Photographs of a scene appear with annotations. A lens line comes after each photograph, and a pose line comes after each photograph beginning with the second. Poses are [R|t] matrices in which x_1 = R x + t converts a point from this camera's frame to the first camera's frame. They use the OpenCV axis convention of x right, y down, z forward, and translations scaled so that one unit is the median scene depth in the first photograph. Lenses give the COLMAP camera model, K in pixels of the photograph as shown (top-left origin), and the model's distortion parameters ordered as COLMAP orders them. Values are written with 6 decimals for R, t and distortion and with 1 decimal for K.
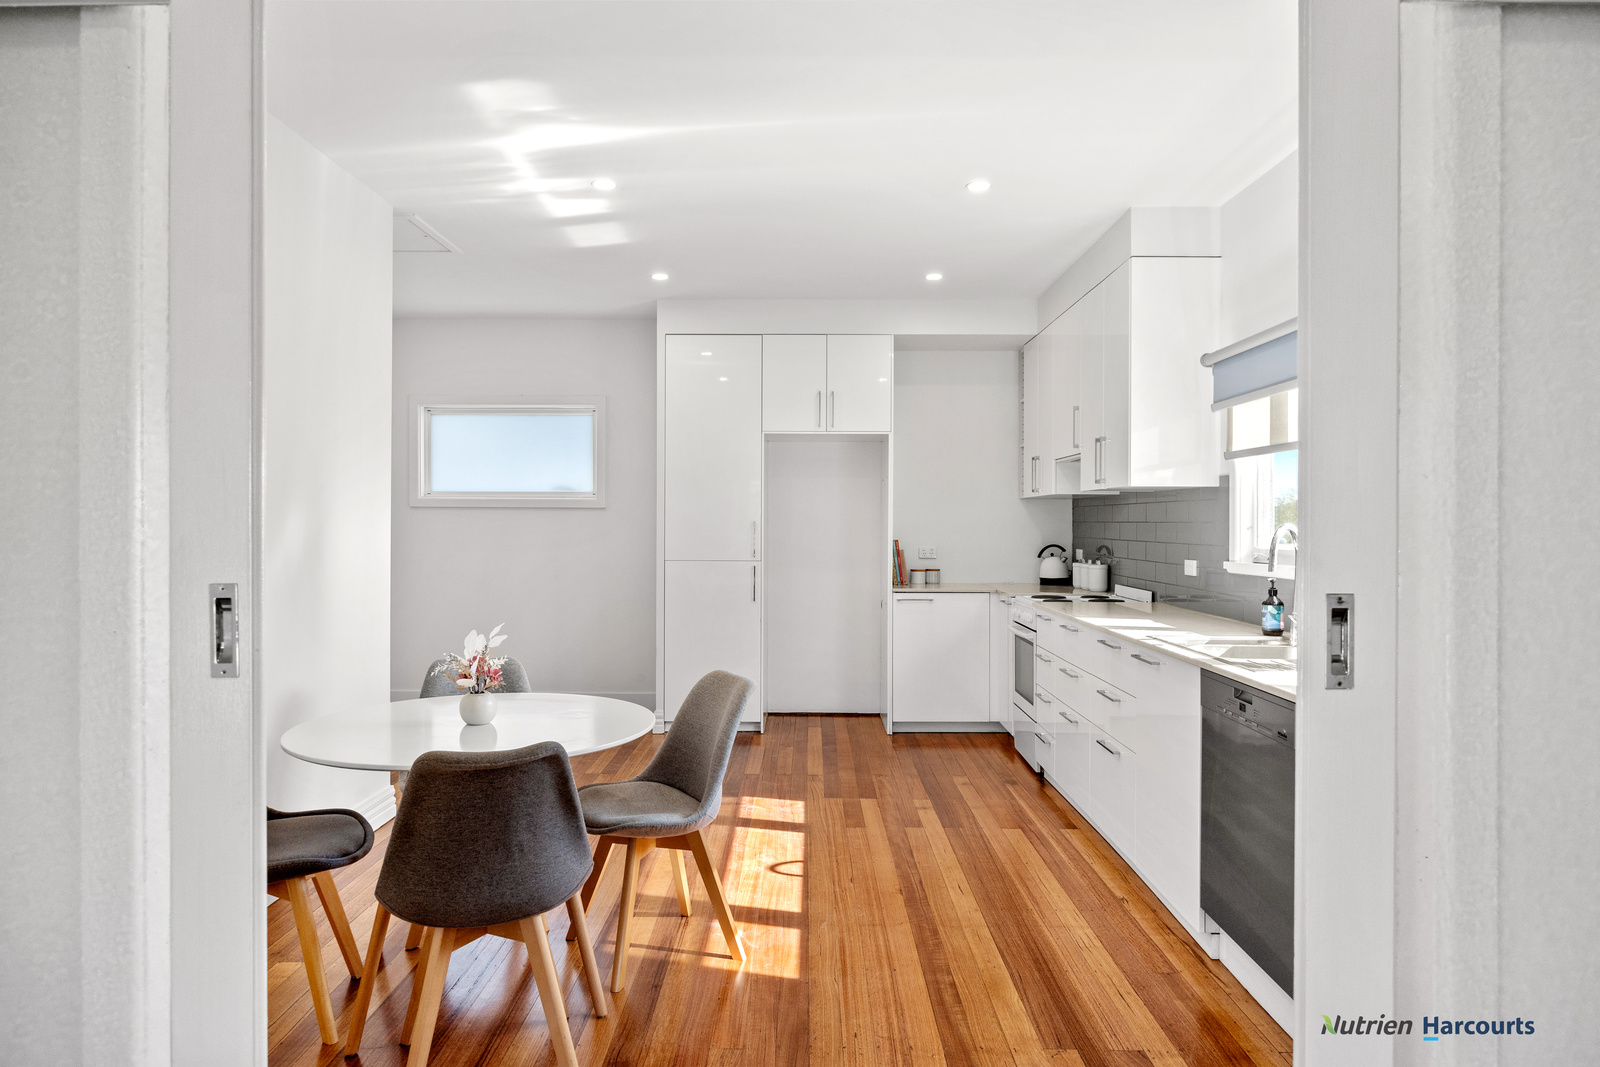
lens RADIAL K [[1009.5, 0, 800.0], [0, 1009.5, 533.5], [0, 0, 1]] dist [0.007501, 0.001086]
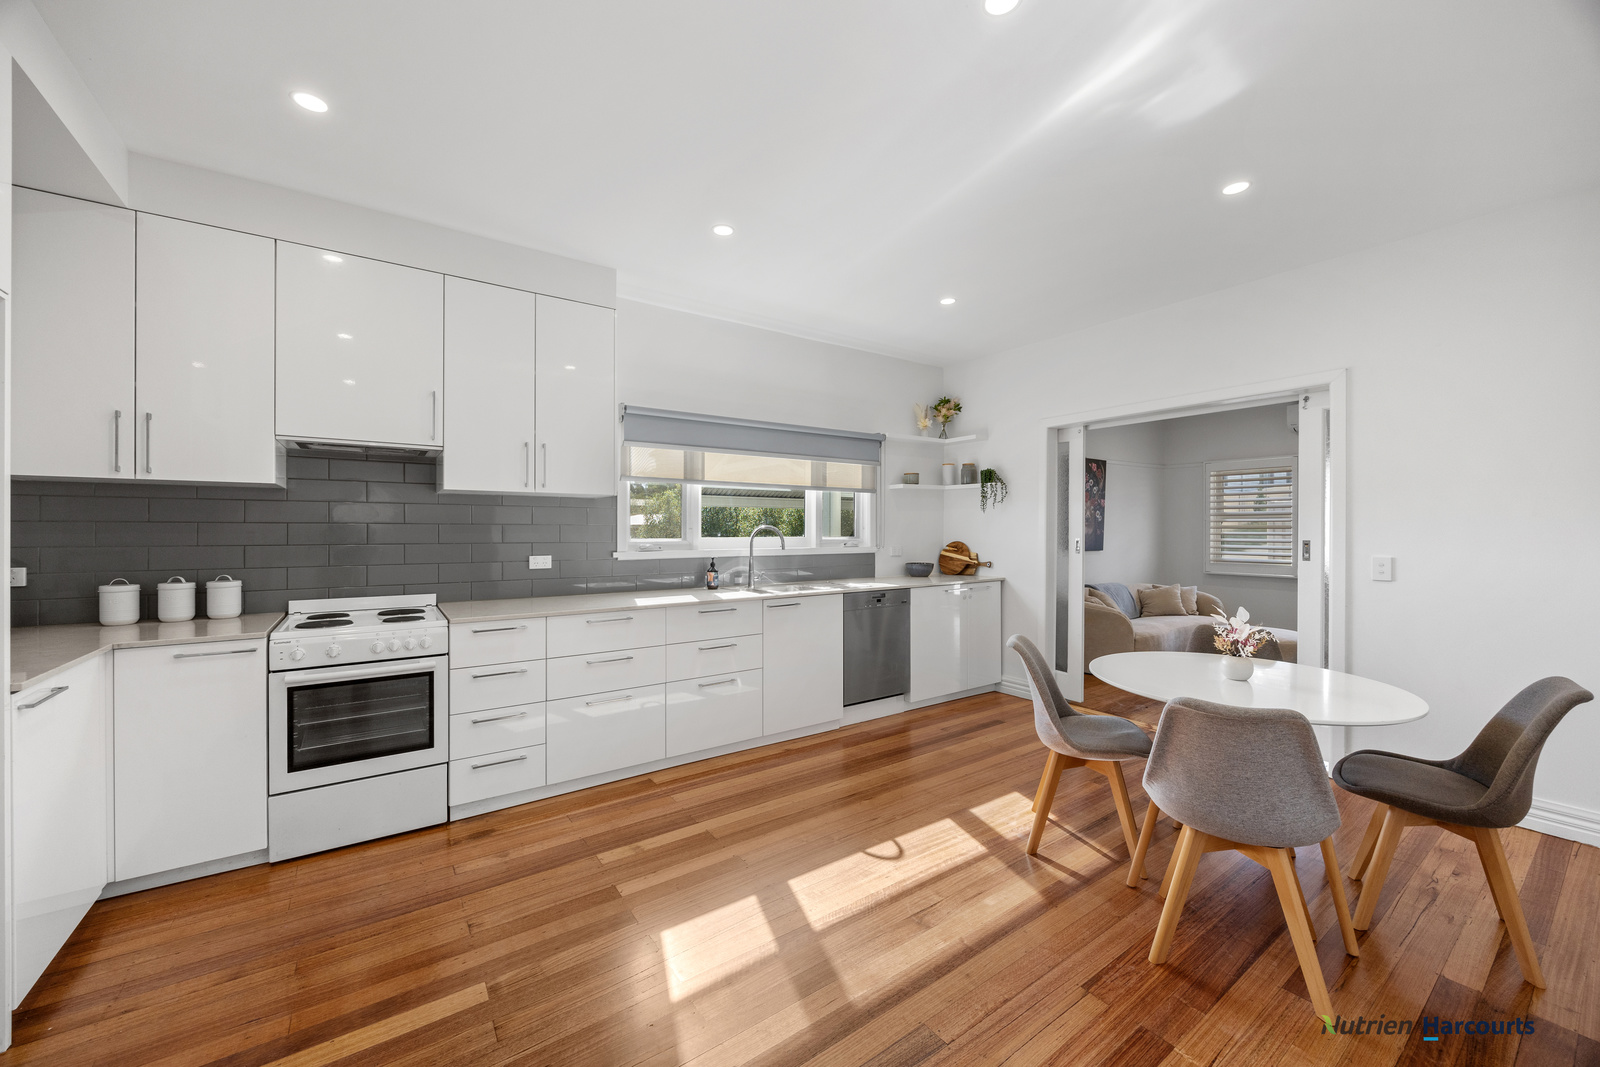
lens RADIAL K [[610.4, 0, 799.0], [0, 610.4, 530.9], [0, 0, 1]] dist [-0.001518, 0.000016]
pose [[-0.581268, -0.008310, 0.813670, -0.441112], [0.005206, 0.999889, 0.013930, -0.013734], [-0.813696, 0.012333, -0.581160, 1.342702]]
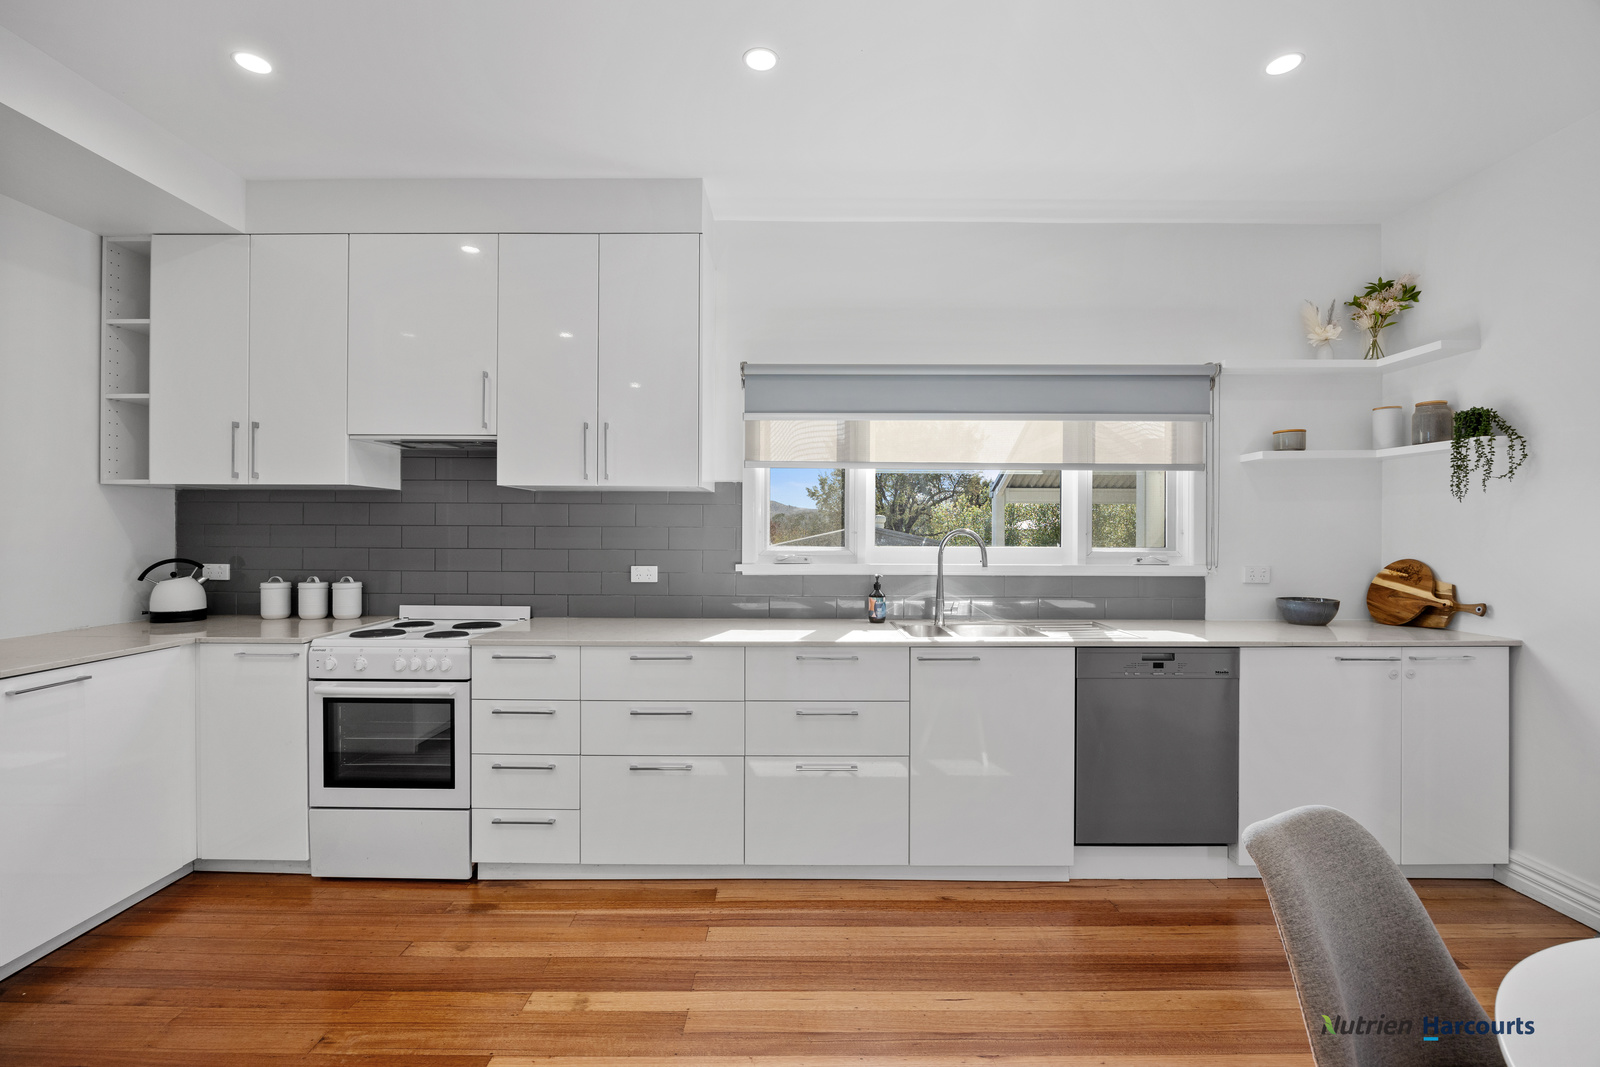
lens RADIAL K [[714.8, 0, 800.0], [0, 714.8, 533.5], [0, 0, 1]] dist [-0.011502, 0.000053]
pose [[-0.008732, -0.006448, 0.999941, -0.336463], [0.007241, 0.999953, 0.006511, -0.009168], [-0.999936, 0.007298, -0.008685, 0.983068]]
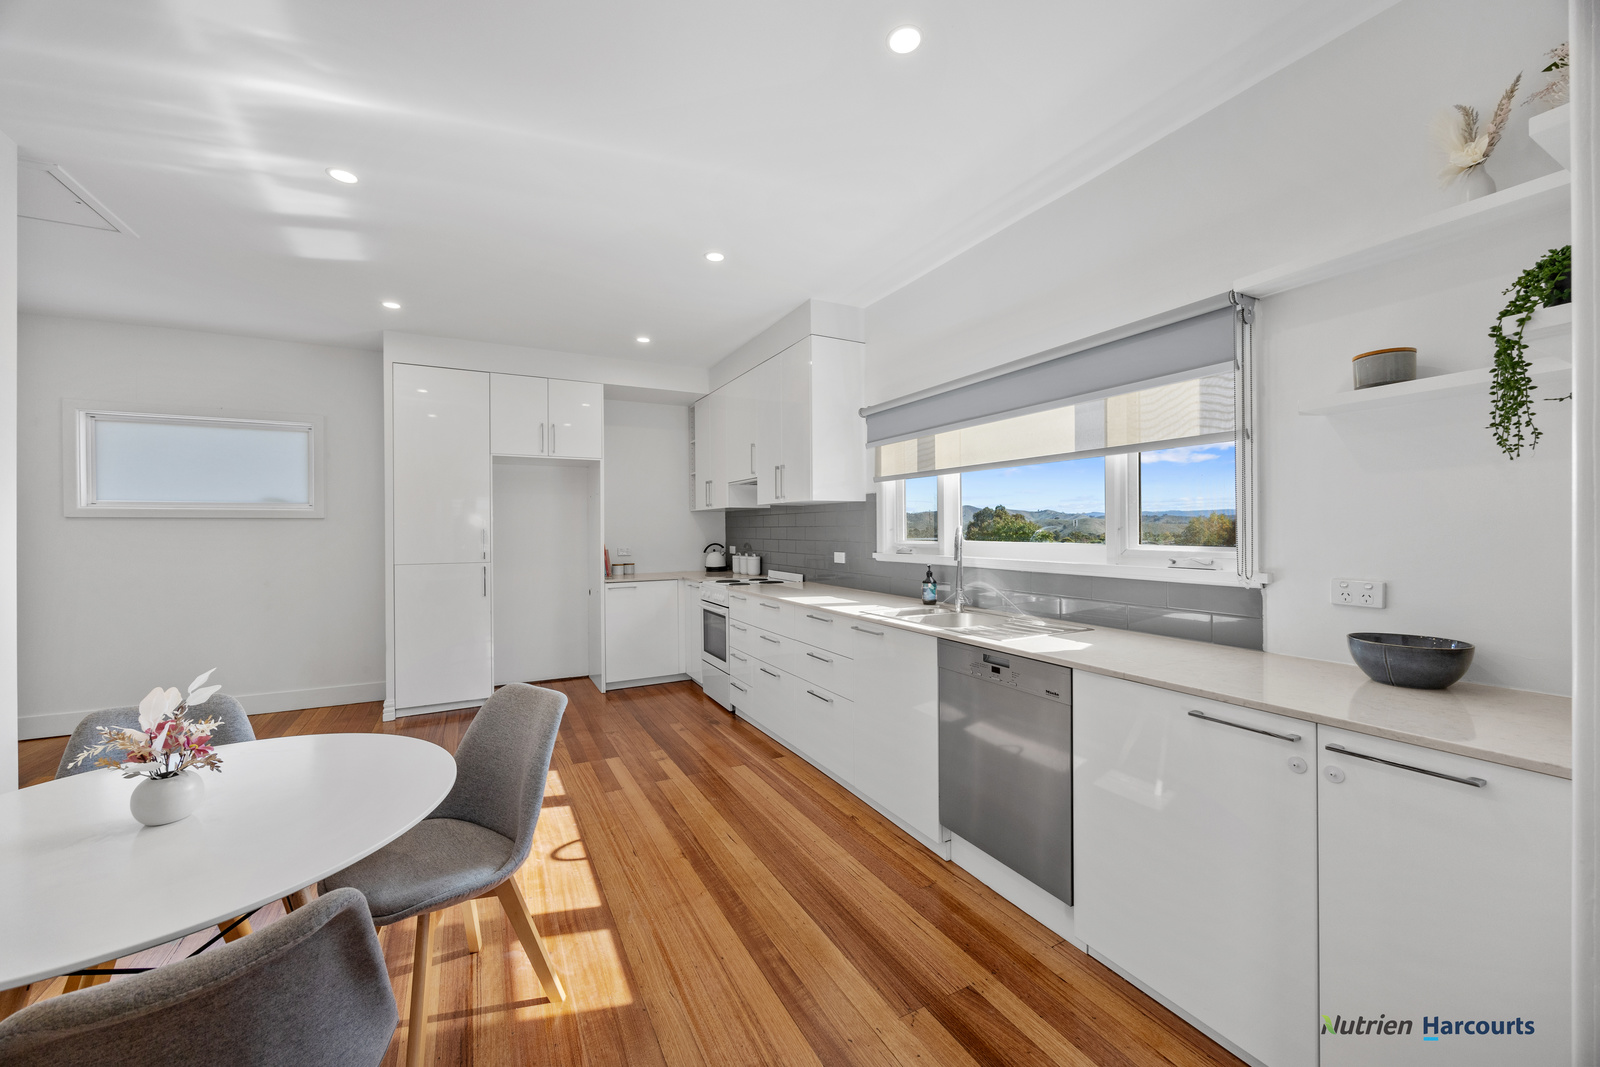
lens RADIAL K [[610.4, 0, 799.0], [0, 610.4, 530.9], [0, 0, 1]] dist [-0.001518, 0.000016]
pose [[0.879060, -0.011277, 0.476577, -0.093572], [0.015263, 0.999873, -0.004493, -0.001595], [-0.476466, 0.011224, 0.879121, 0.293403]]
